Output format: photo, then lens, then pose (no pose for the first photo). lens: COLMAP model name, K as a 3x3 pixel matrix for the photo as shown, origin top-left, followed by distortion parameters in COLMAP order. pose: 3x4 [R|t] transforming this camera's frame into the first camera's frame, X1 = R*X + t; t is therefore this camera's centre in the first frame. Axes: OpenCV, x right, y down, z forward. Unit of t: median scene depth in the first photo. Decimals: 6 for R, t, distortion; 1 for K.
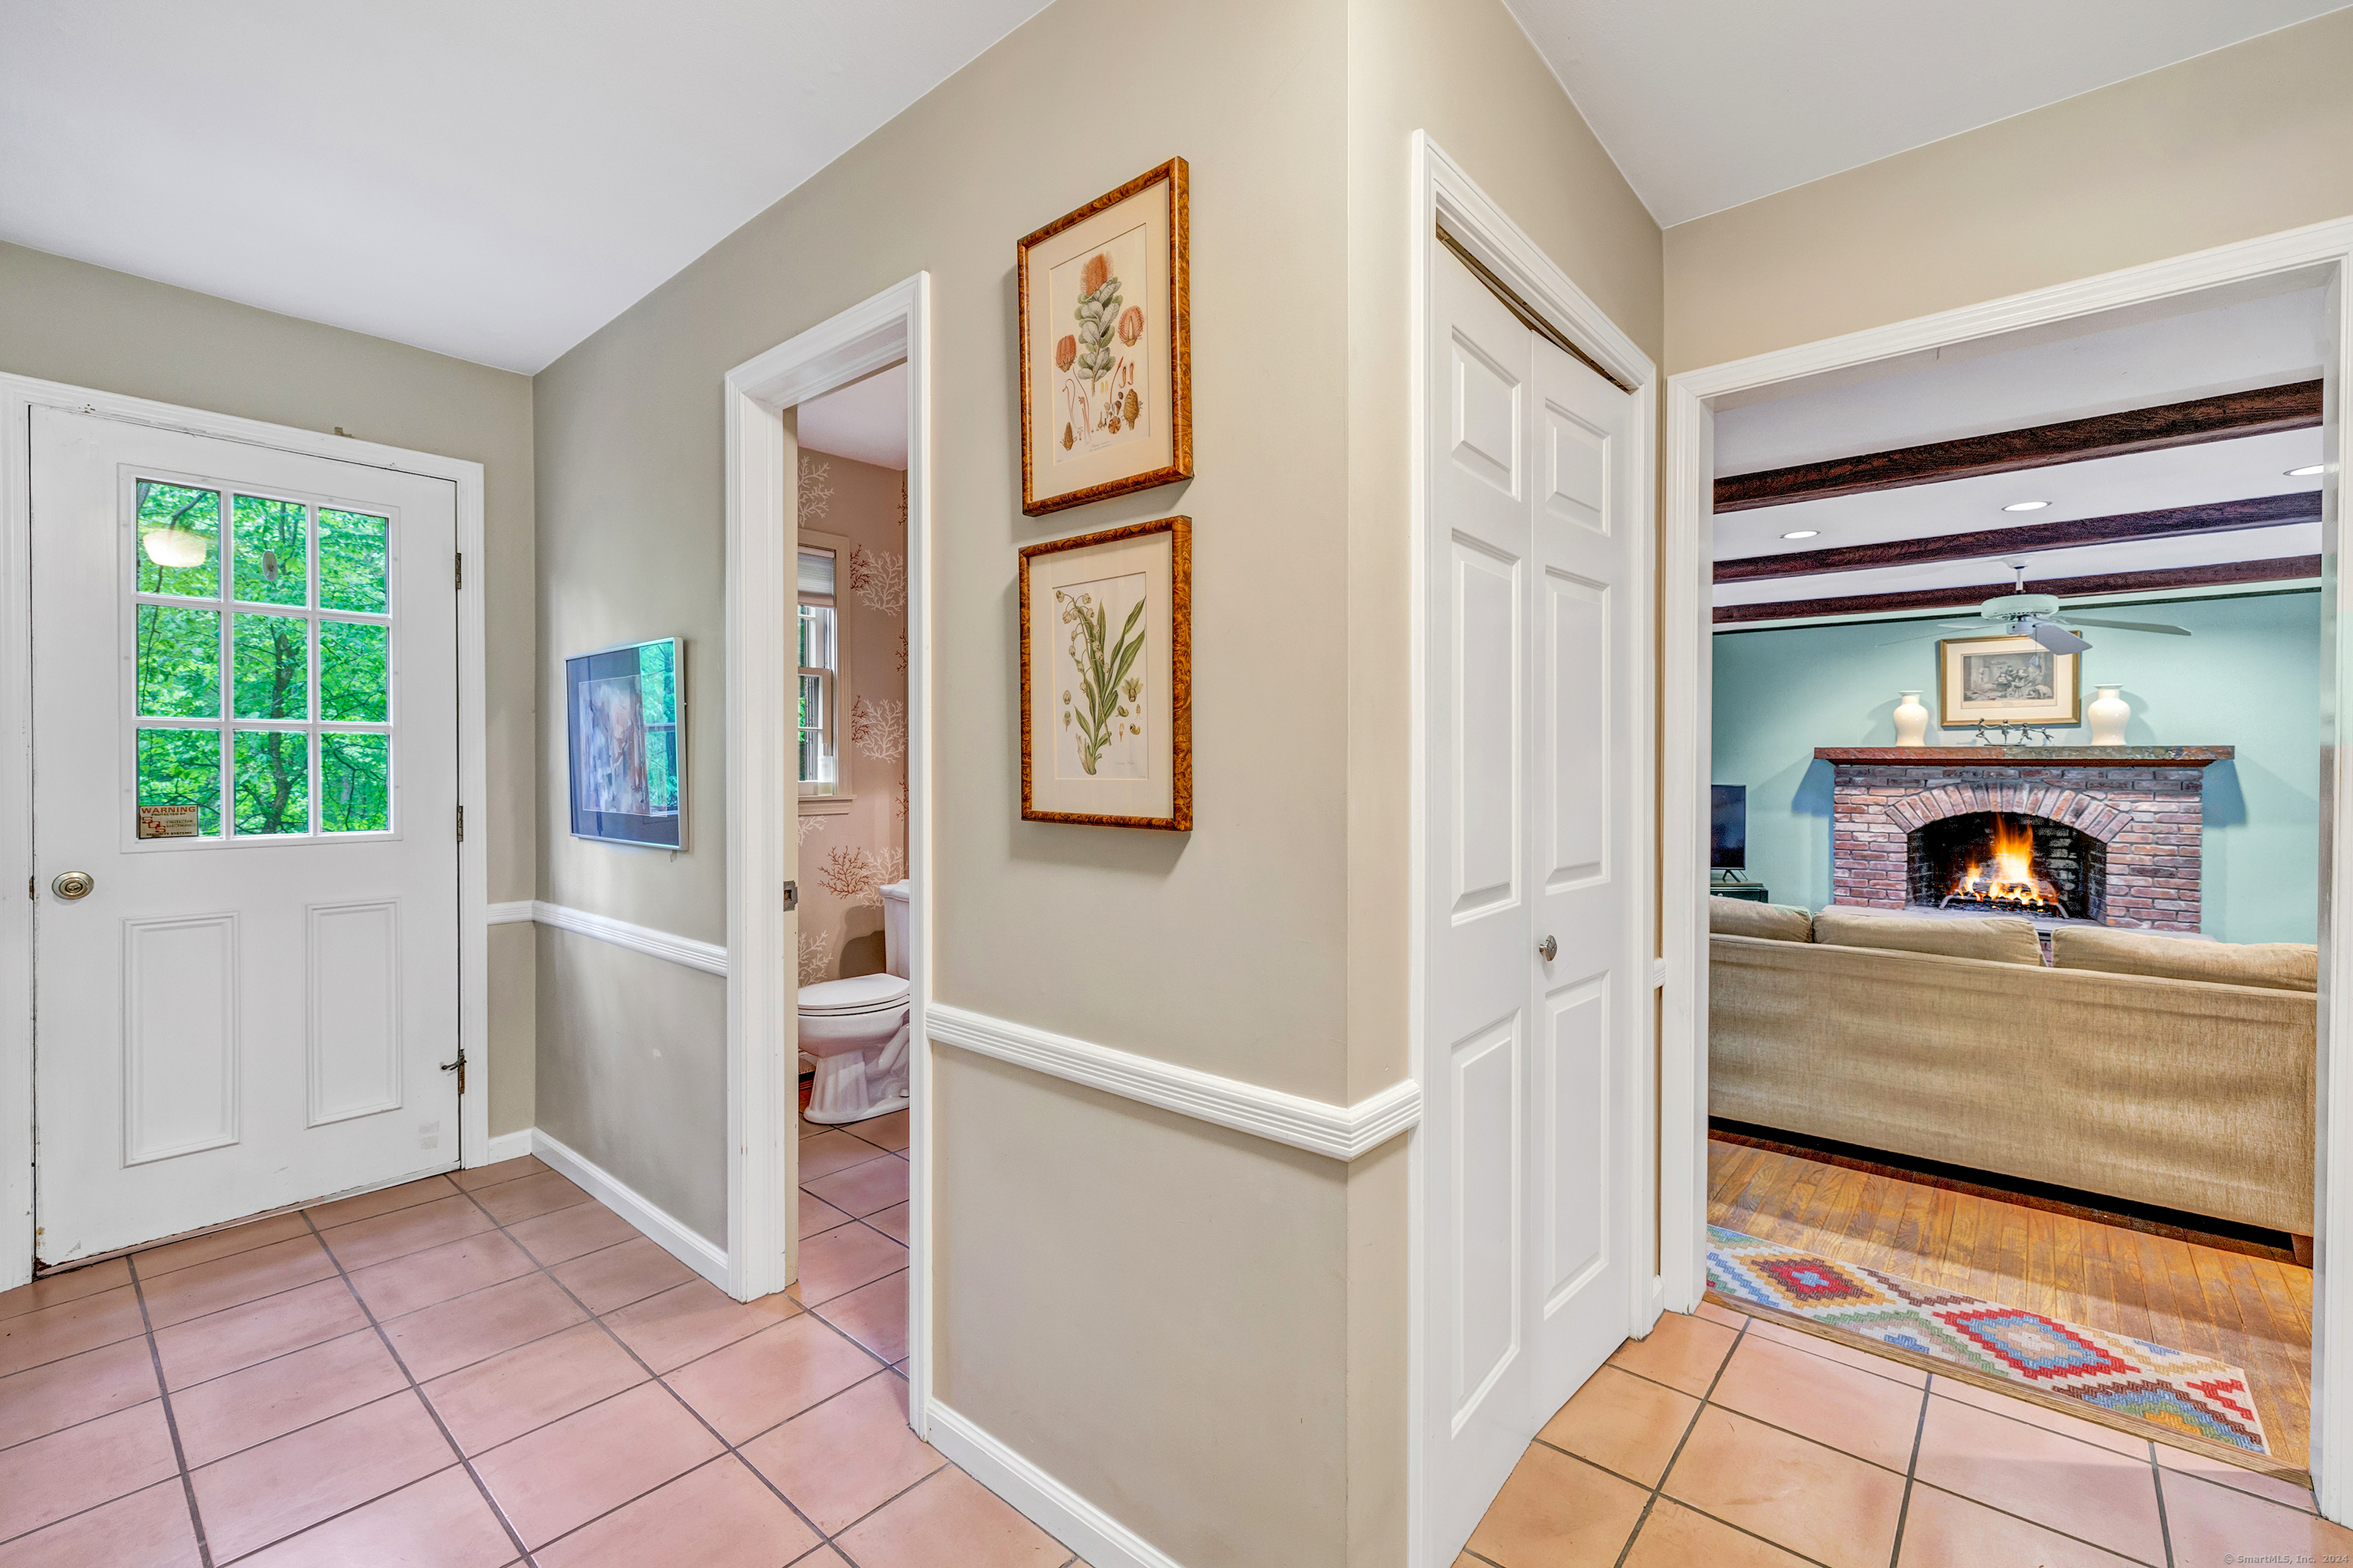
lens RADIAL K [[983.0, 0, 1175.9], [0, 983.0, 771.2], [0, 0, 1]] dist [-0.000531, 0.000190]
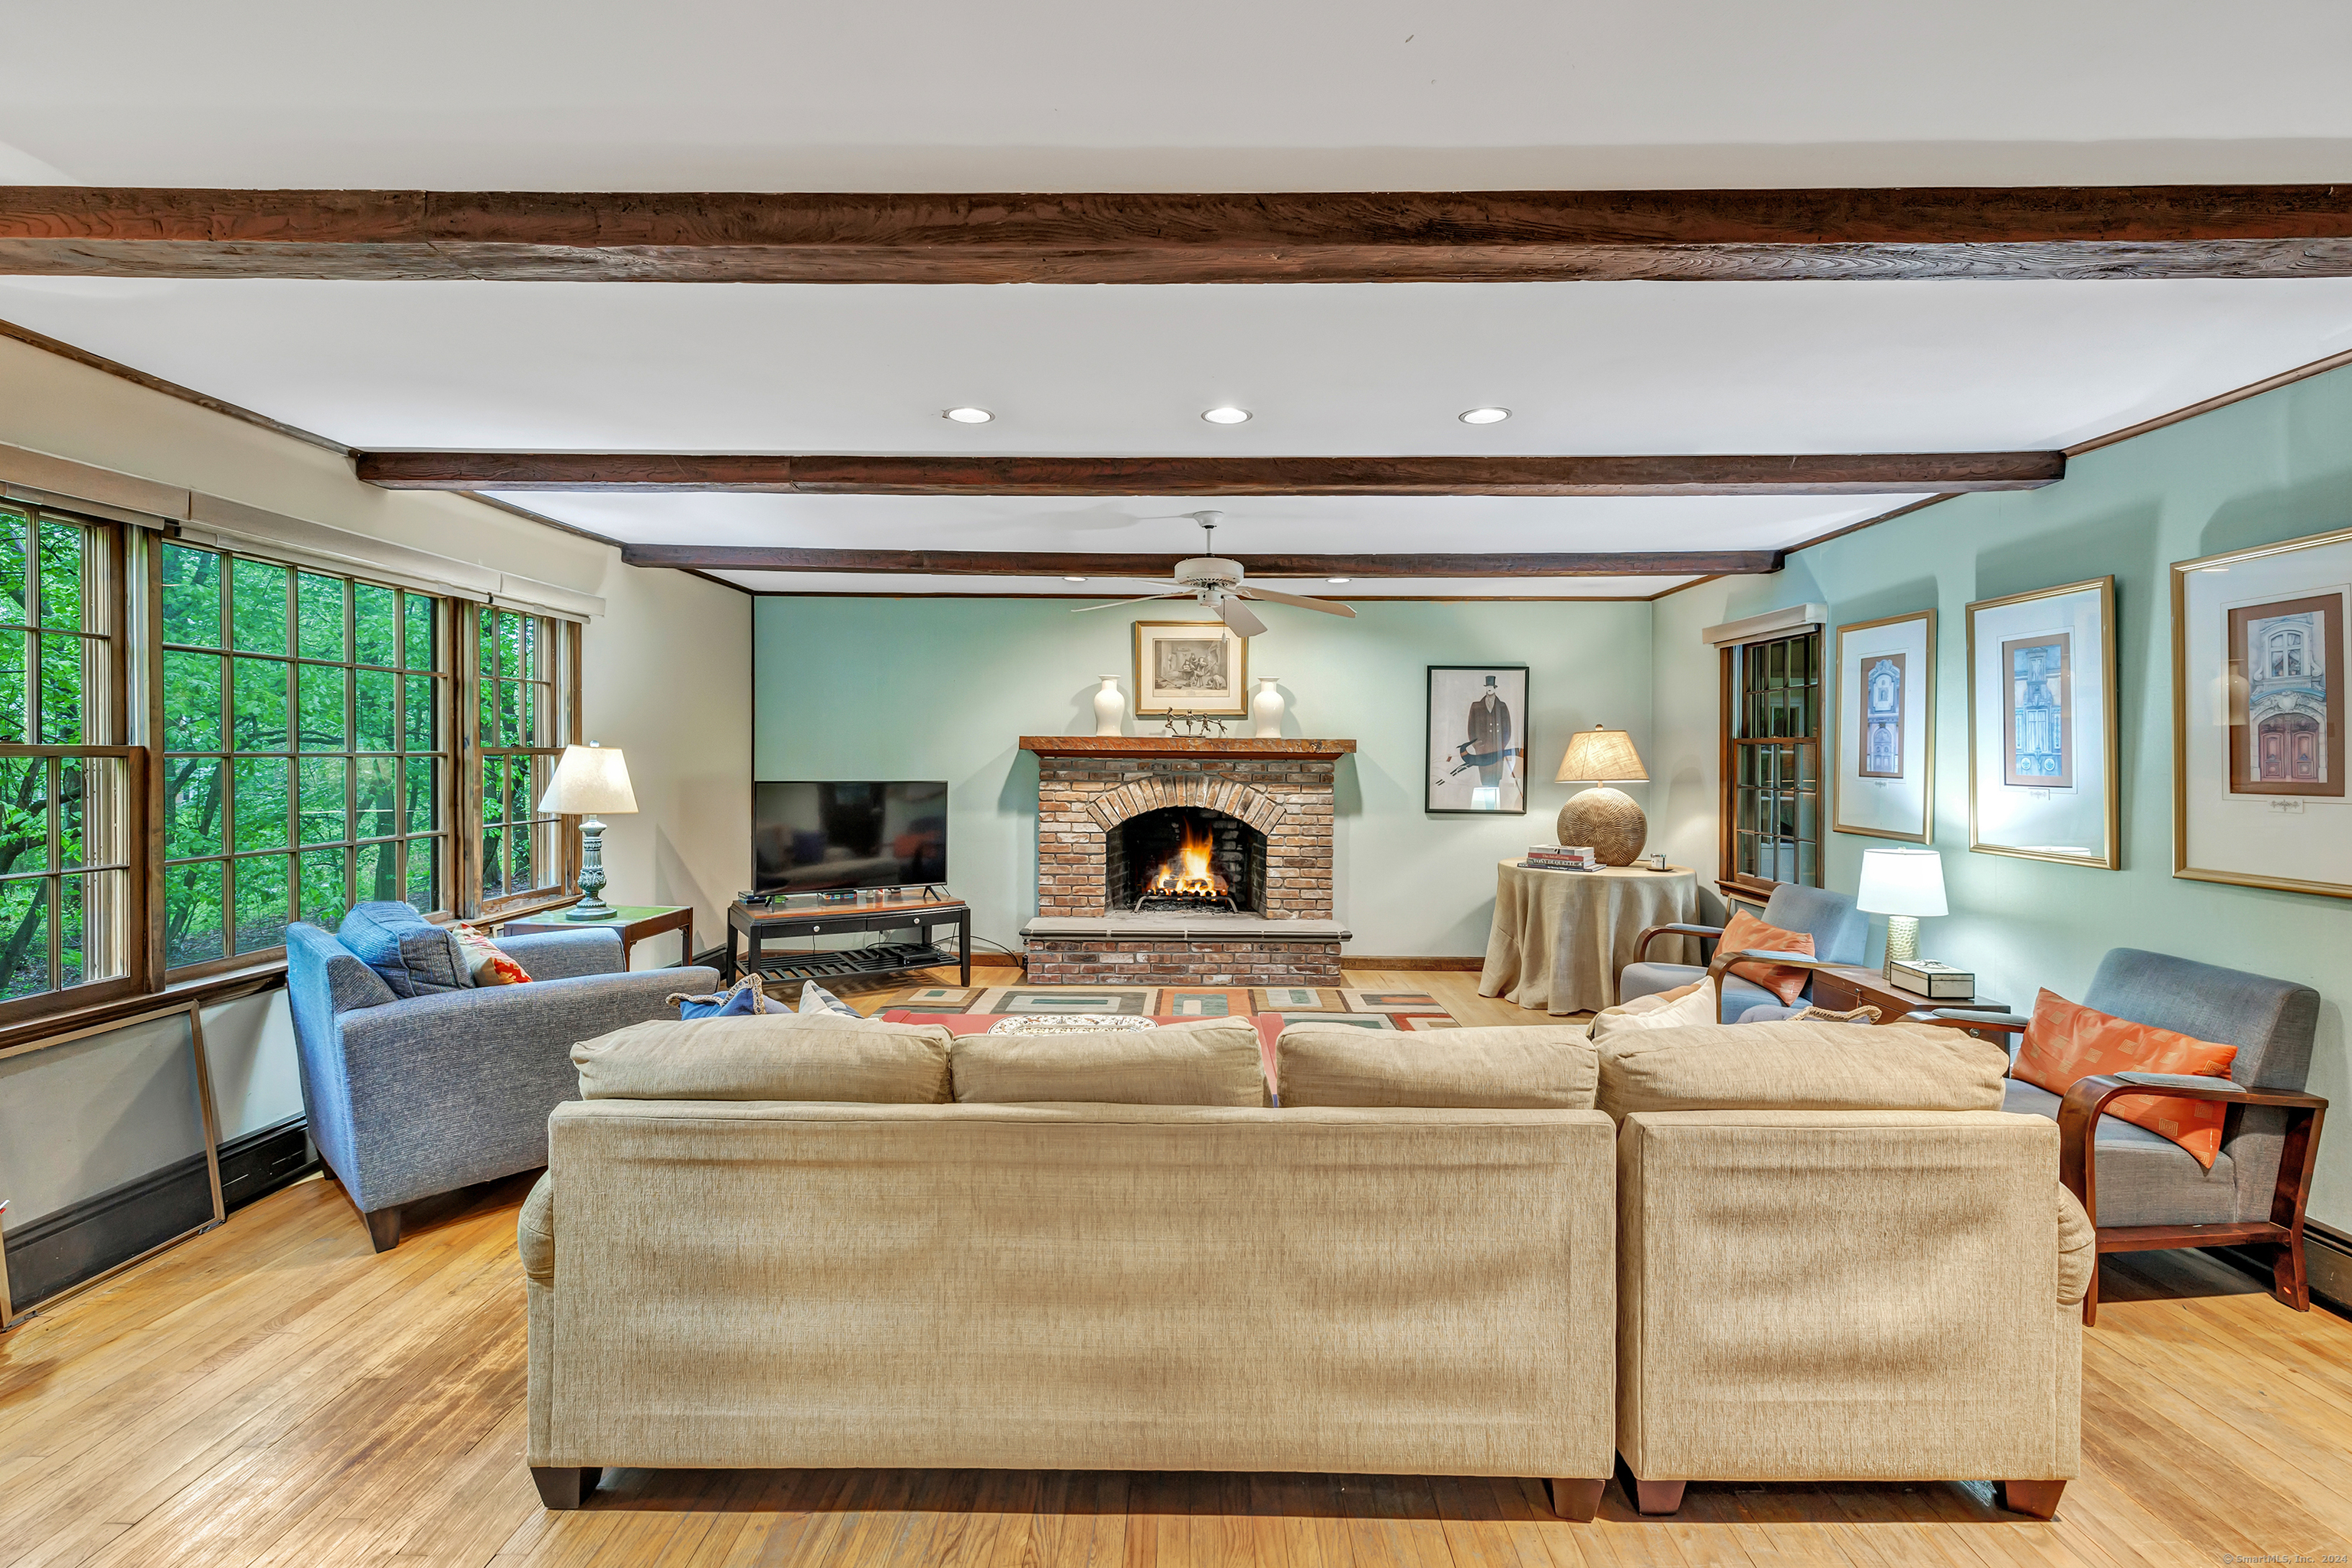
lens RADIAL K [[1006.5, 0, 1159.5], [0, 1006.5, 759.0], [0, 0, 1]] dist [-0.000123, -0.000566]
pose [[0.774338, -0.000592, 0.632772, 0.211705], [-0.000788, 0.999998, 0.001900, -0.006681], [-0.632772, -0.001970, 0.774336, 0.272164]]
